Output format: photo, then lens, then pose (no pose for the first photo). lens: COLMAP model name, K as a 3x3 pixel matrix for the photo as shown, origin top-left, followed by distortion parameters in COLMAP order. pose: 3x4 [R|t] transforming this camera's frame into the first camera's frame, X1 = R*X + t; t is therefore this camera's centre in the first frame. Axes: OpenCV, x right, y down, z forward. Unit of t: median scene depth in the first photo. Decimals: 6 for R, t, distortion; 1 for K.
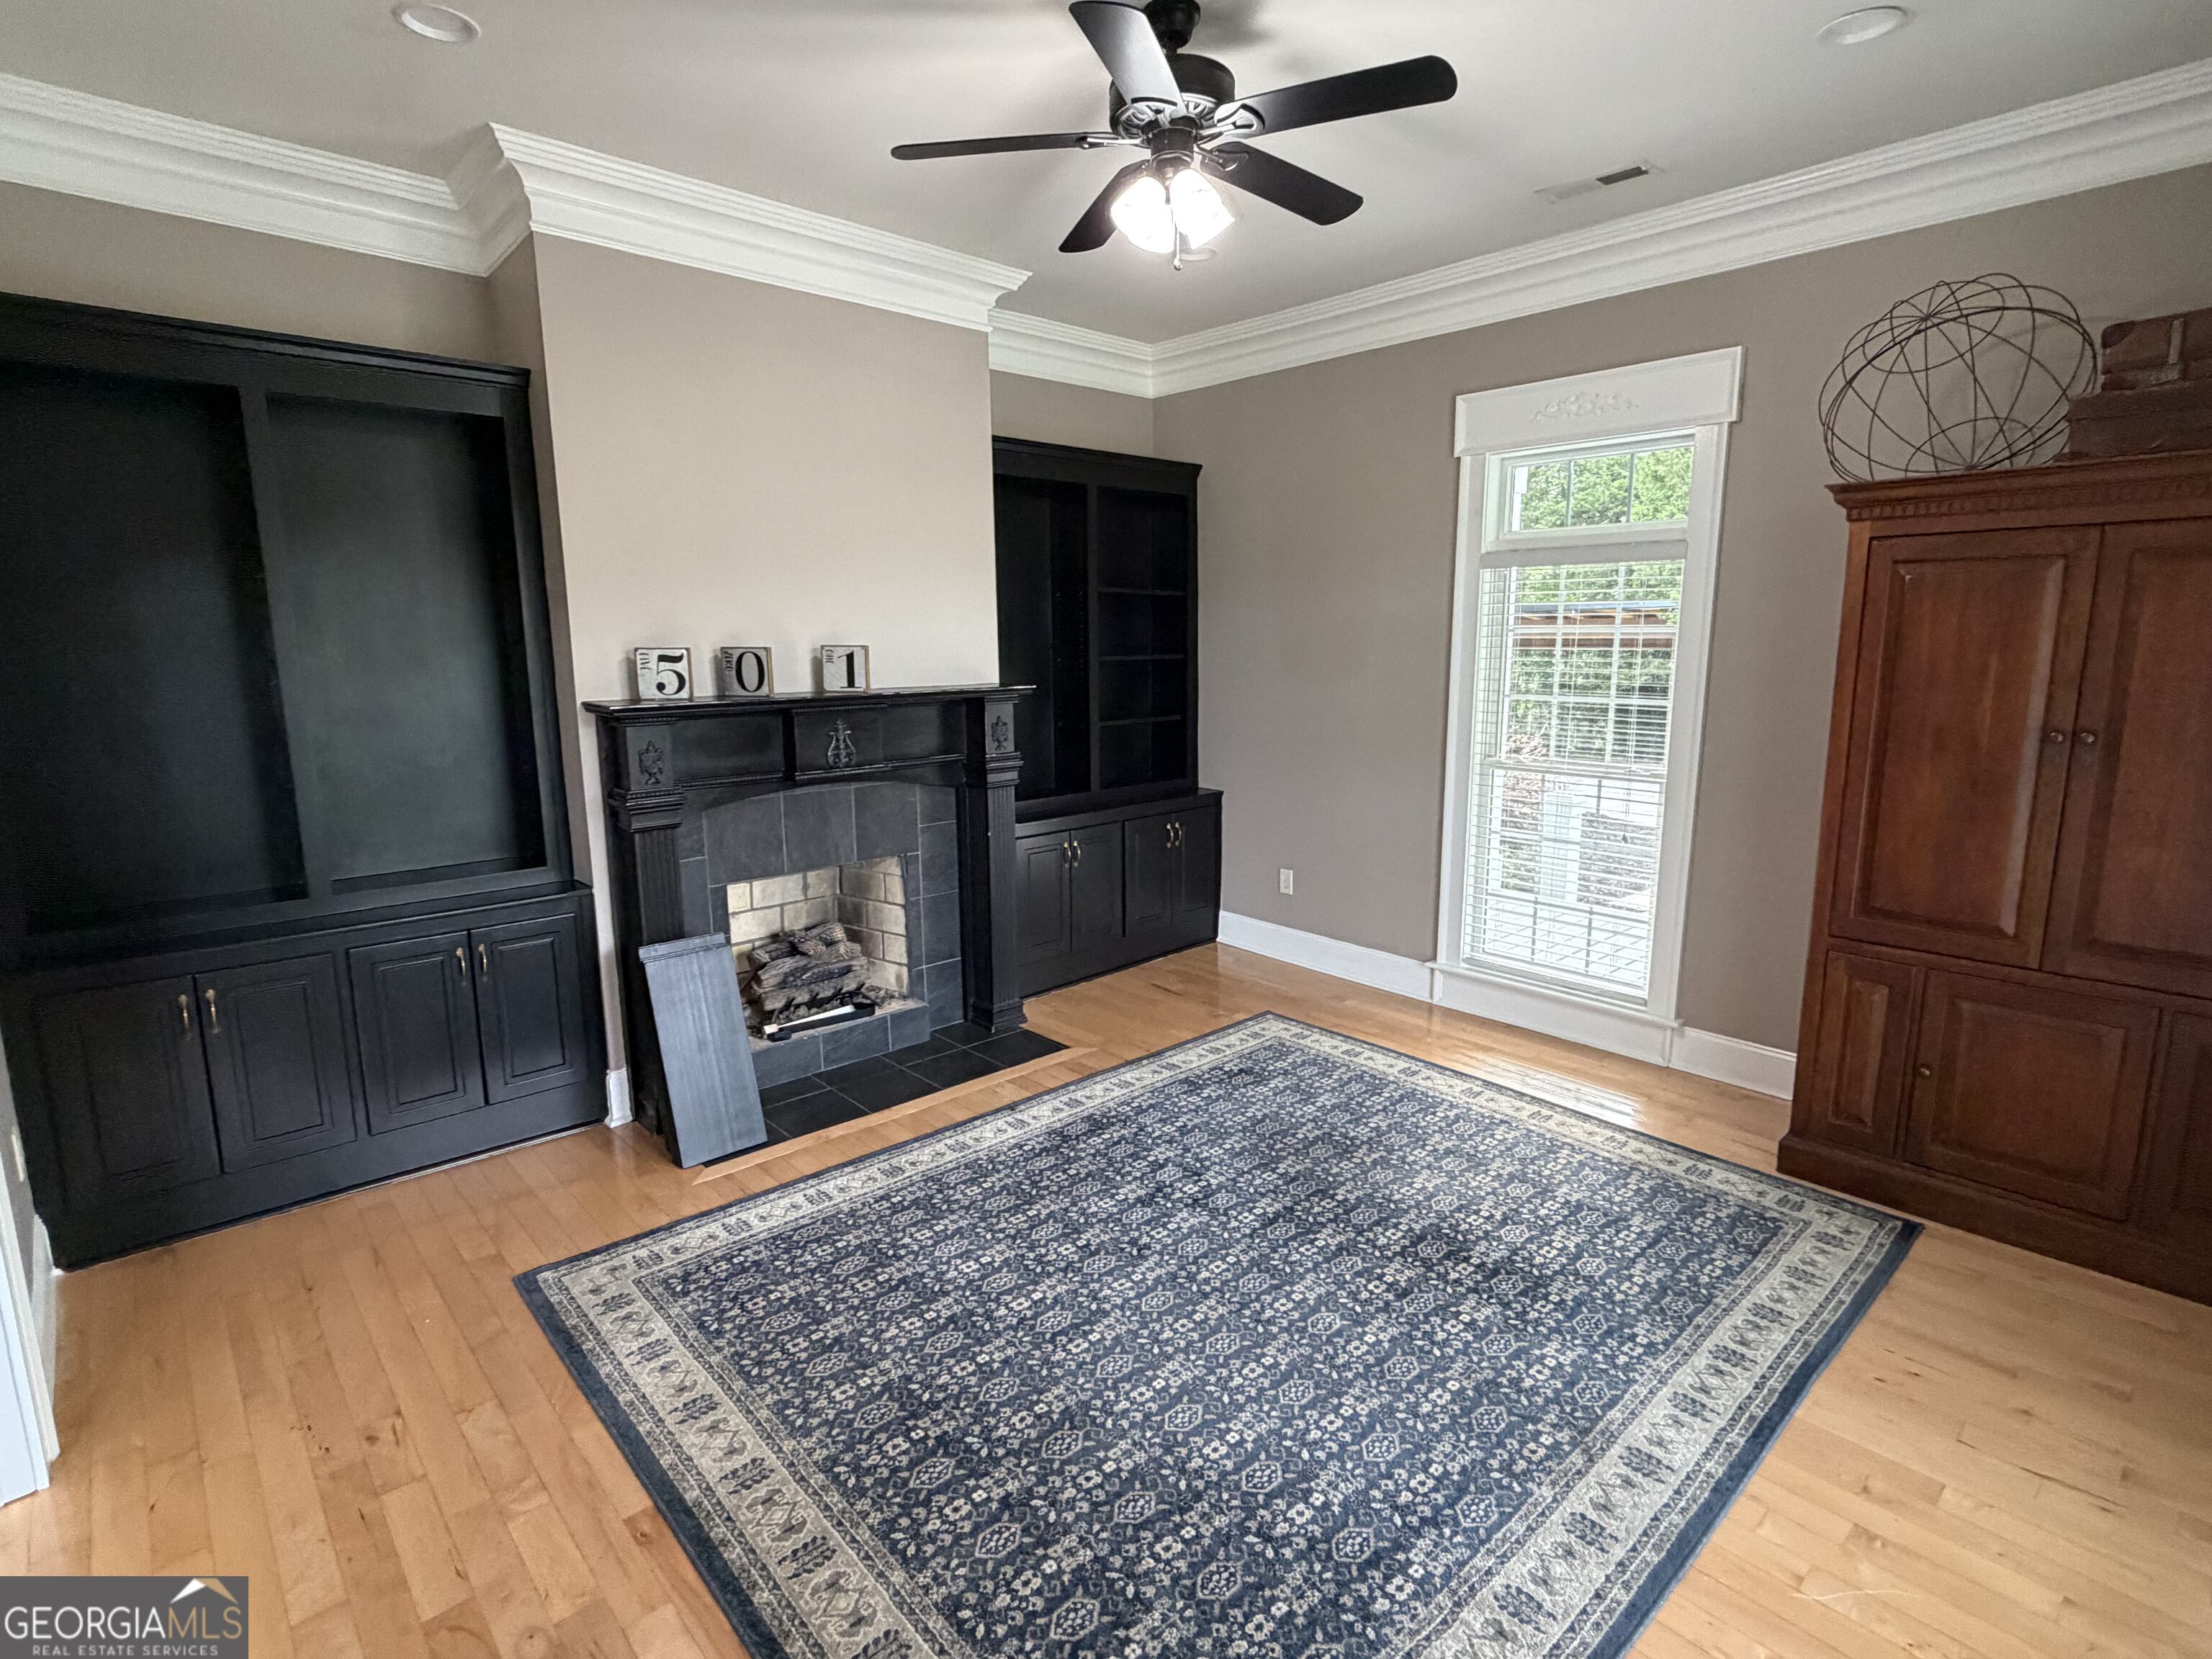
lens RADIAL K [[1105.3, 0, 1103.9], [0, 1105.3, 823.3], [0, 0, 1]] dist [0.004684, 0.000170]
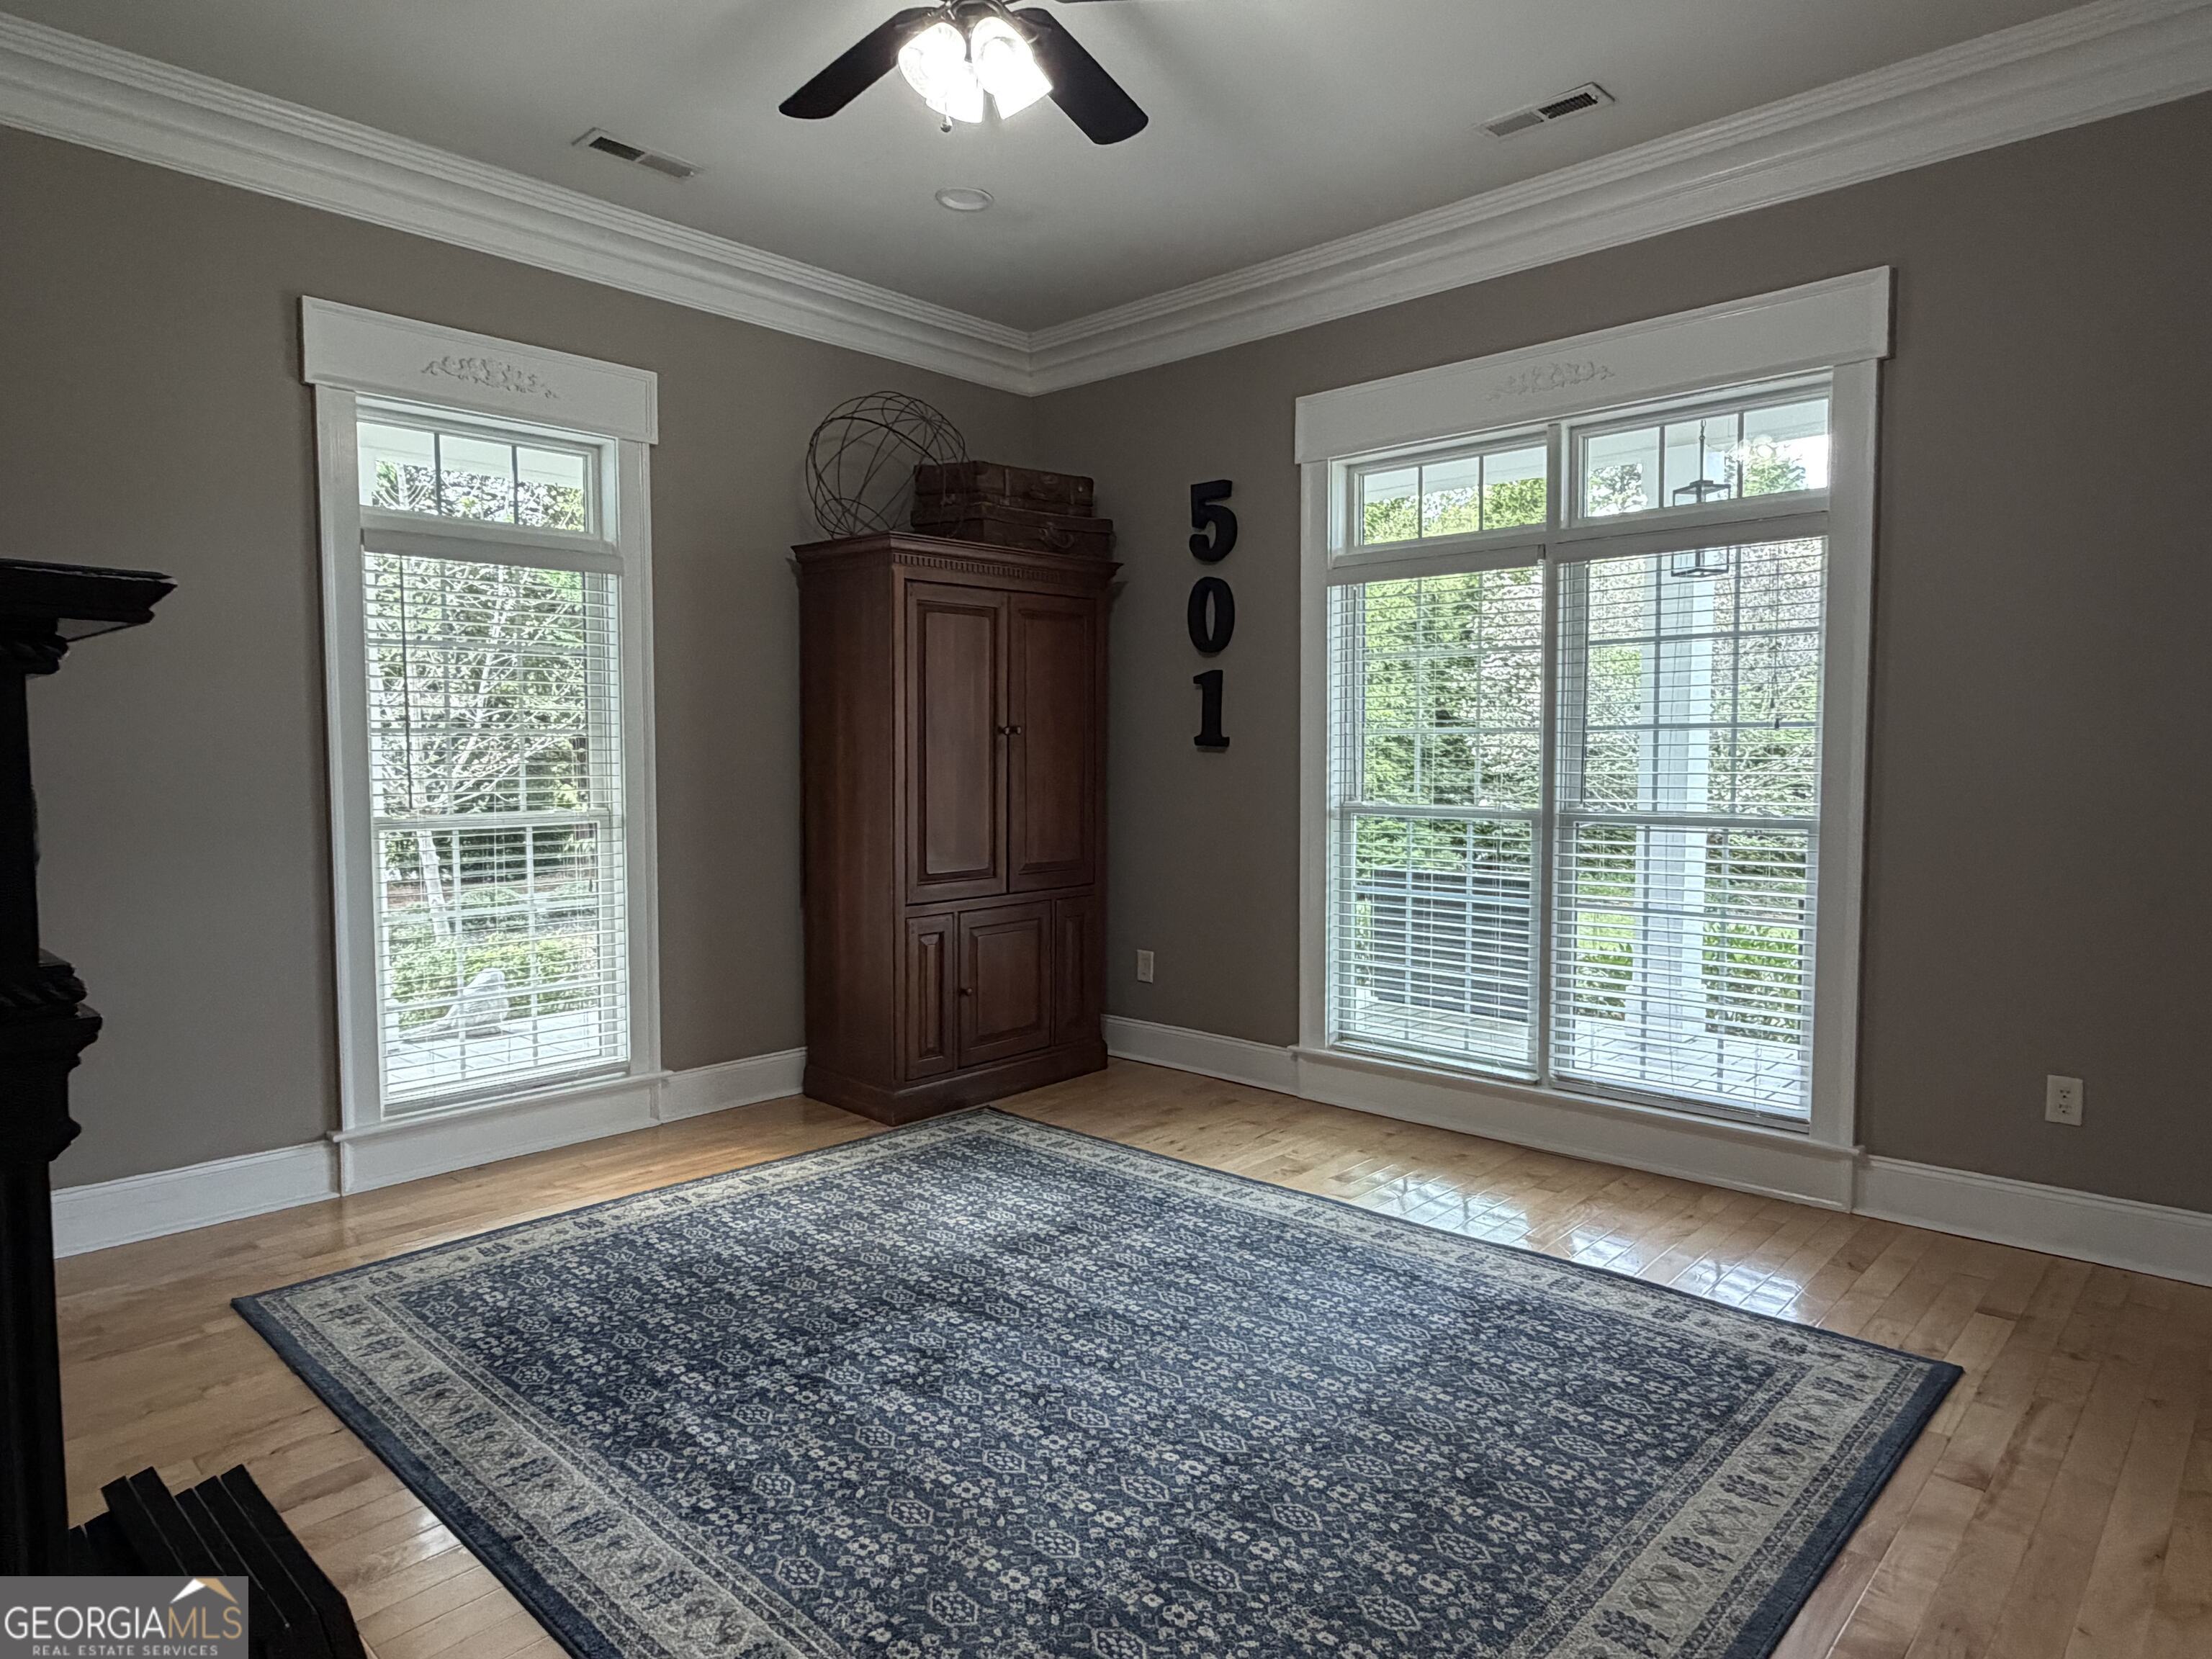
lens RADIAL K [[1326.2, 0, 1103.4], [0, 1326.2, 829.6], [0, 0, 1]] dist [0.001524, 0.000725]
pose [[-0.081346, -0.055179, 0.995157, -0.777475], [0.175674, 0.982041, 0.068811, -0.037209], [-0.981082, 0.180420, -0.070192, 0.892619]]
